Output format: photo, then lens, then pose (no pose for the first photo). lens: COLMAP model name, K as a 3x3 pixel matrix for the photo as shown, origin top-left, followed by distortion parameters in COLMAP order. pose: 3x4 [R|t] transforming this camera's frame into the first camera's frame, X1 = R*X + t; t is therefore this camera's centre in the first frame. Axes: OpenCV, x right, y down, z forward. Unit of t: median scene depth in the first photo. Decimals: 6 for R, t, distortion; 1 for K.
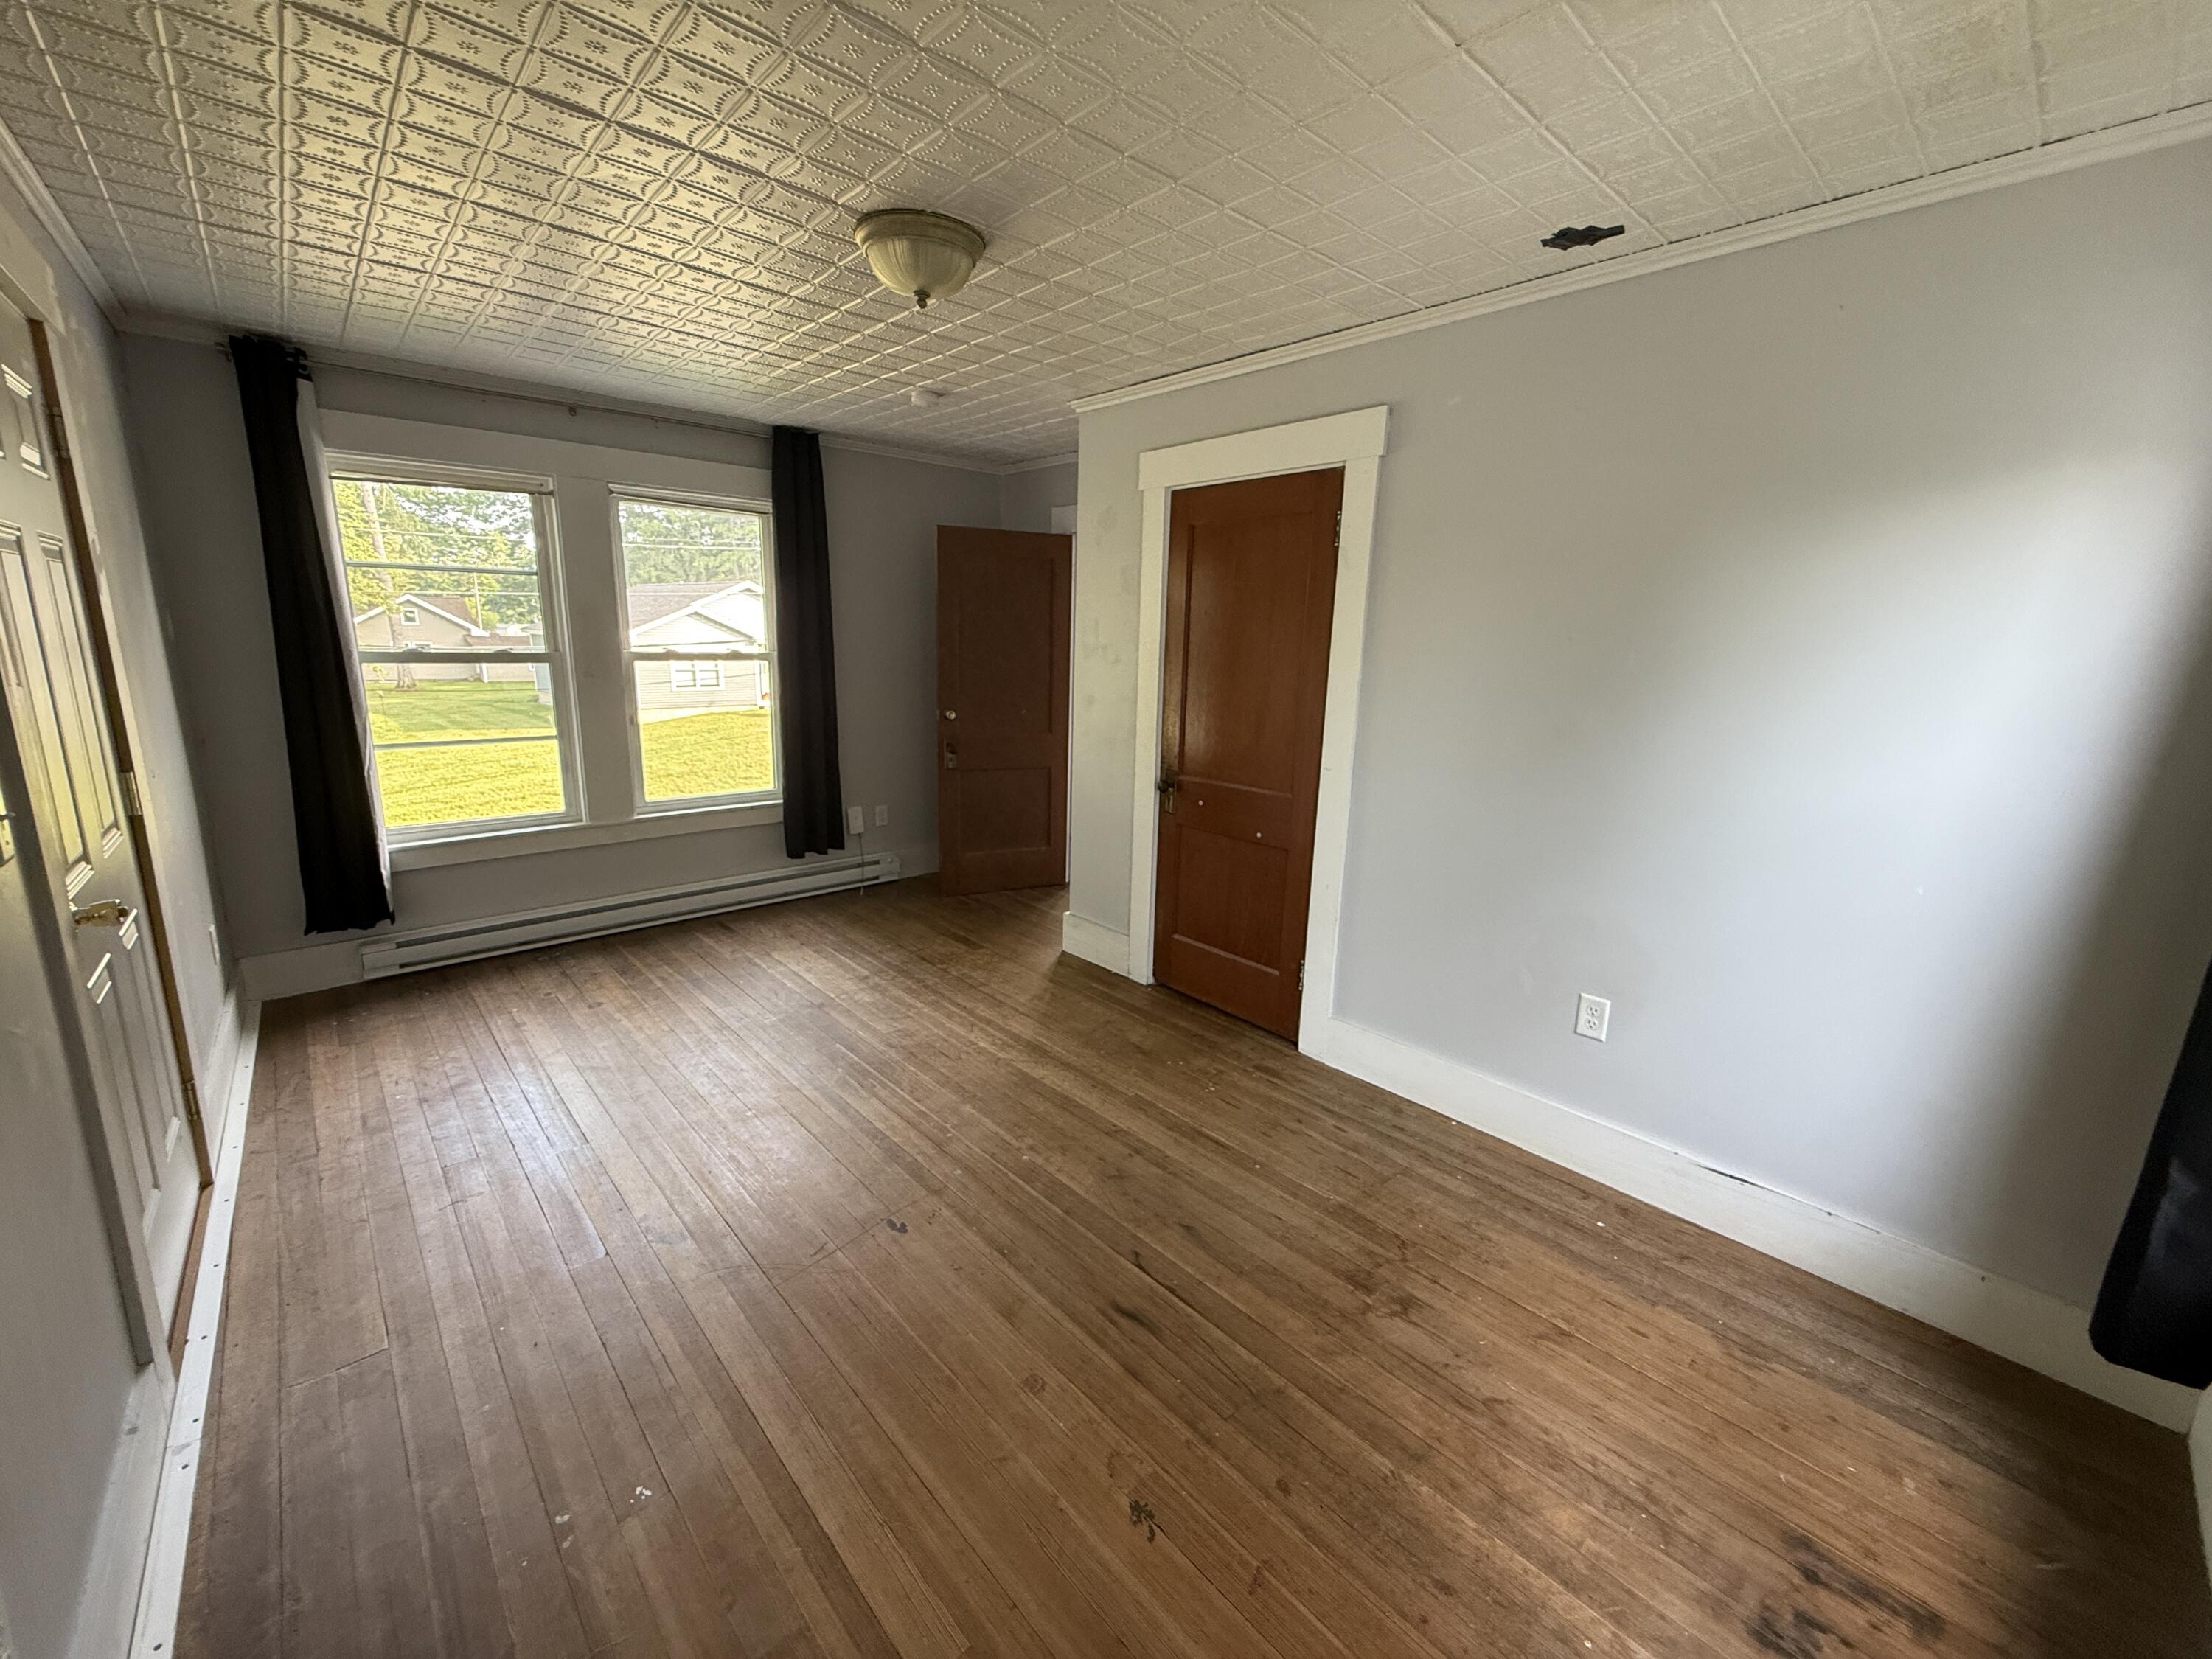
lens RADIAL K [[882.5, 0, 1100.5], [0, 882.5, 822.1], [0, 0, 1]] dist [-0.003500, 0.000216]
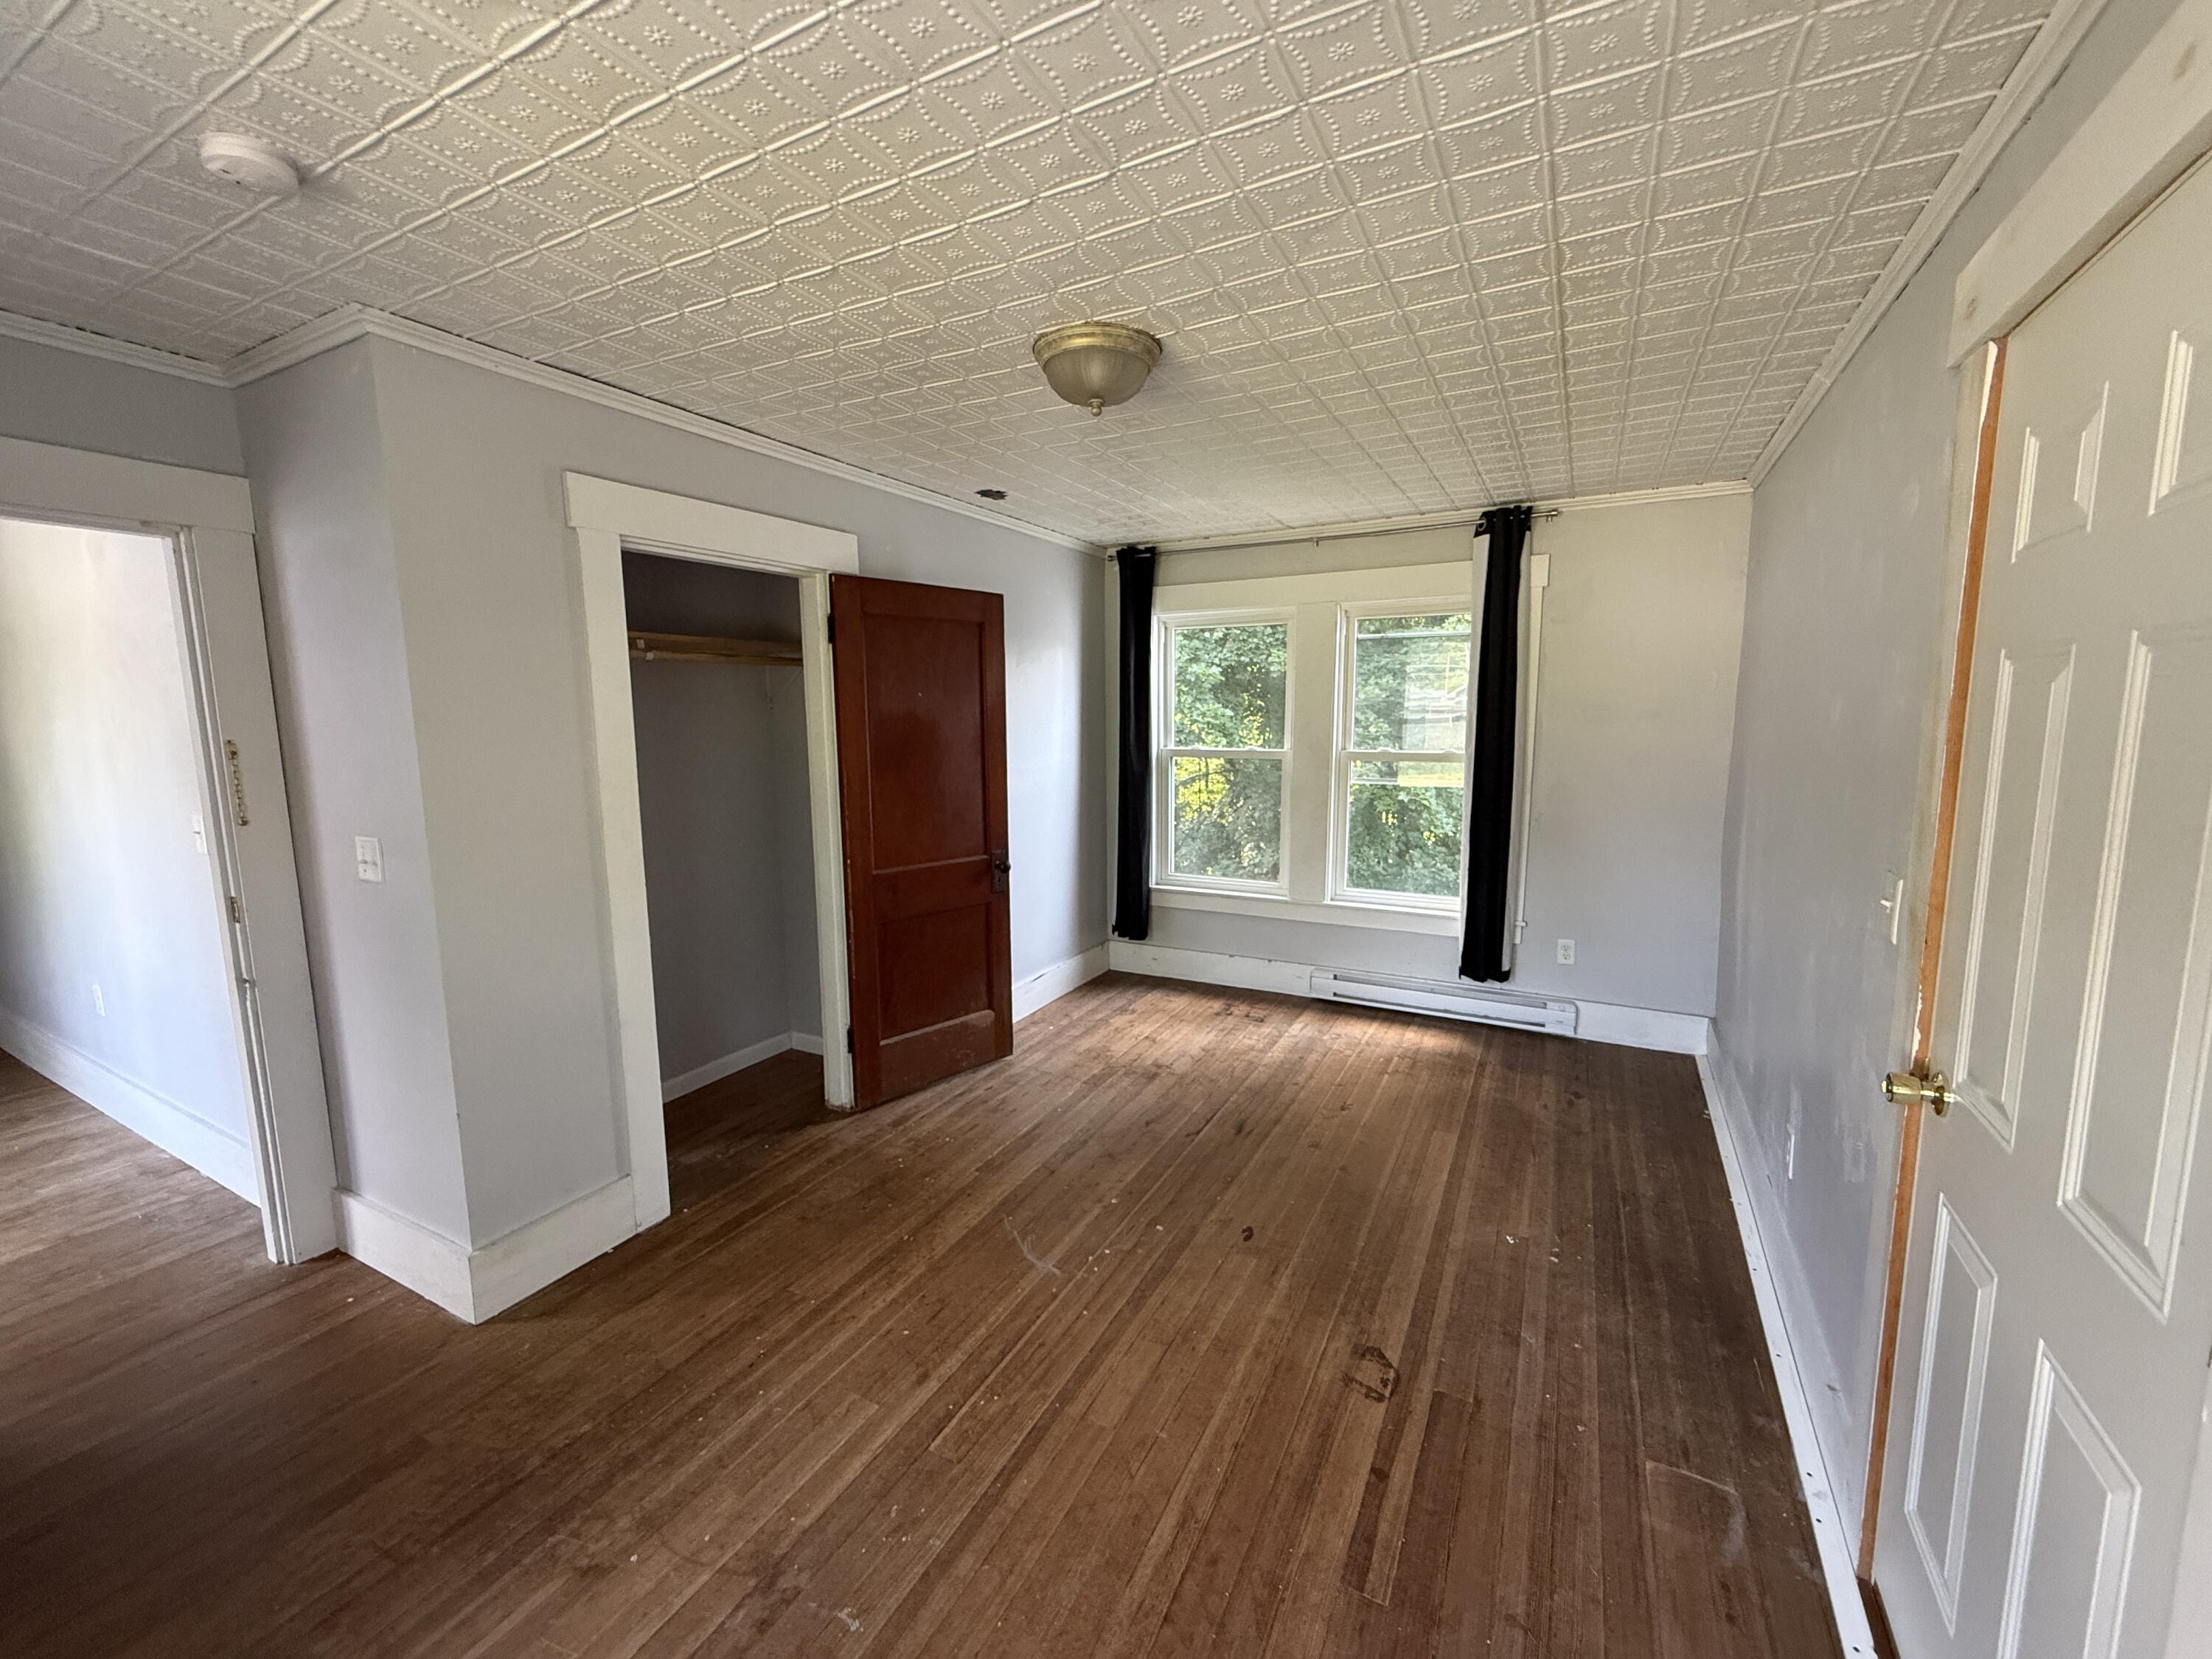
lens RADIAL K [[882.5, 0, 1103.7], [0, 882.5, 821.1], [0, 0, 1]] dist [-0.003500, 0.000216]
pose [[-0.334116, -0.146710, 0.931044, -1.063488], [0.196599, 0.955236, 0.221074, -0.326286], [-0.921800, 0.256906, -0.290317, 1.241650]]
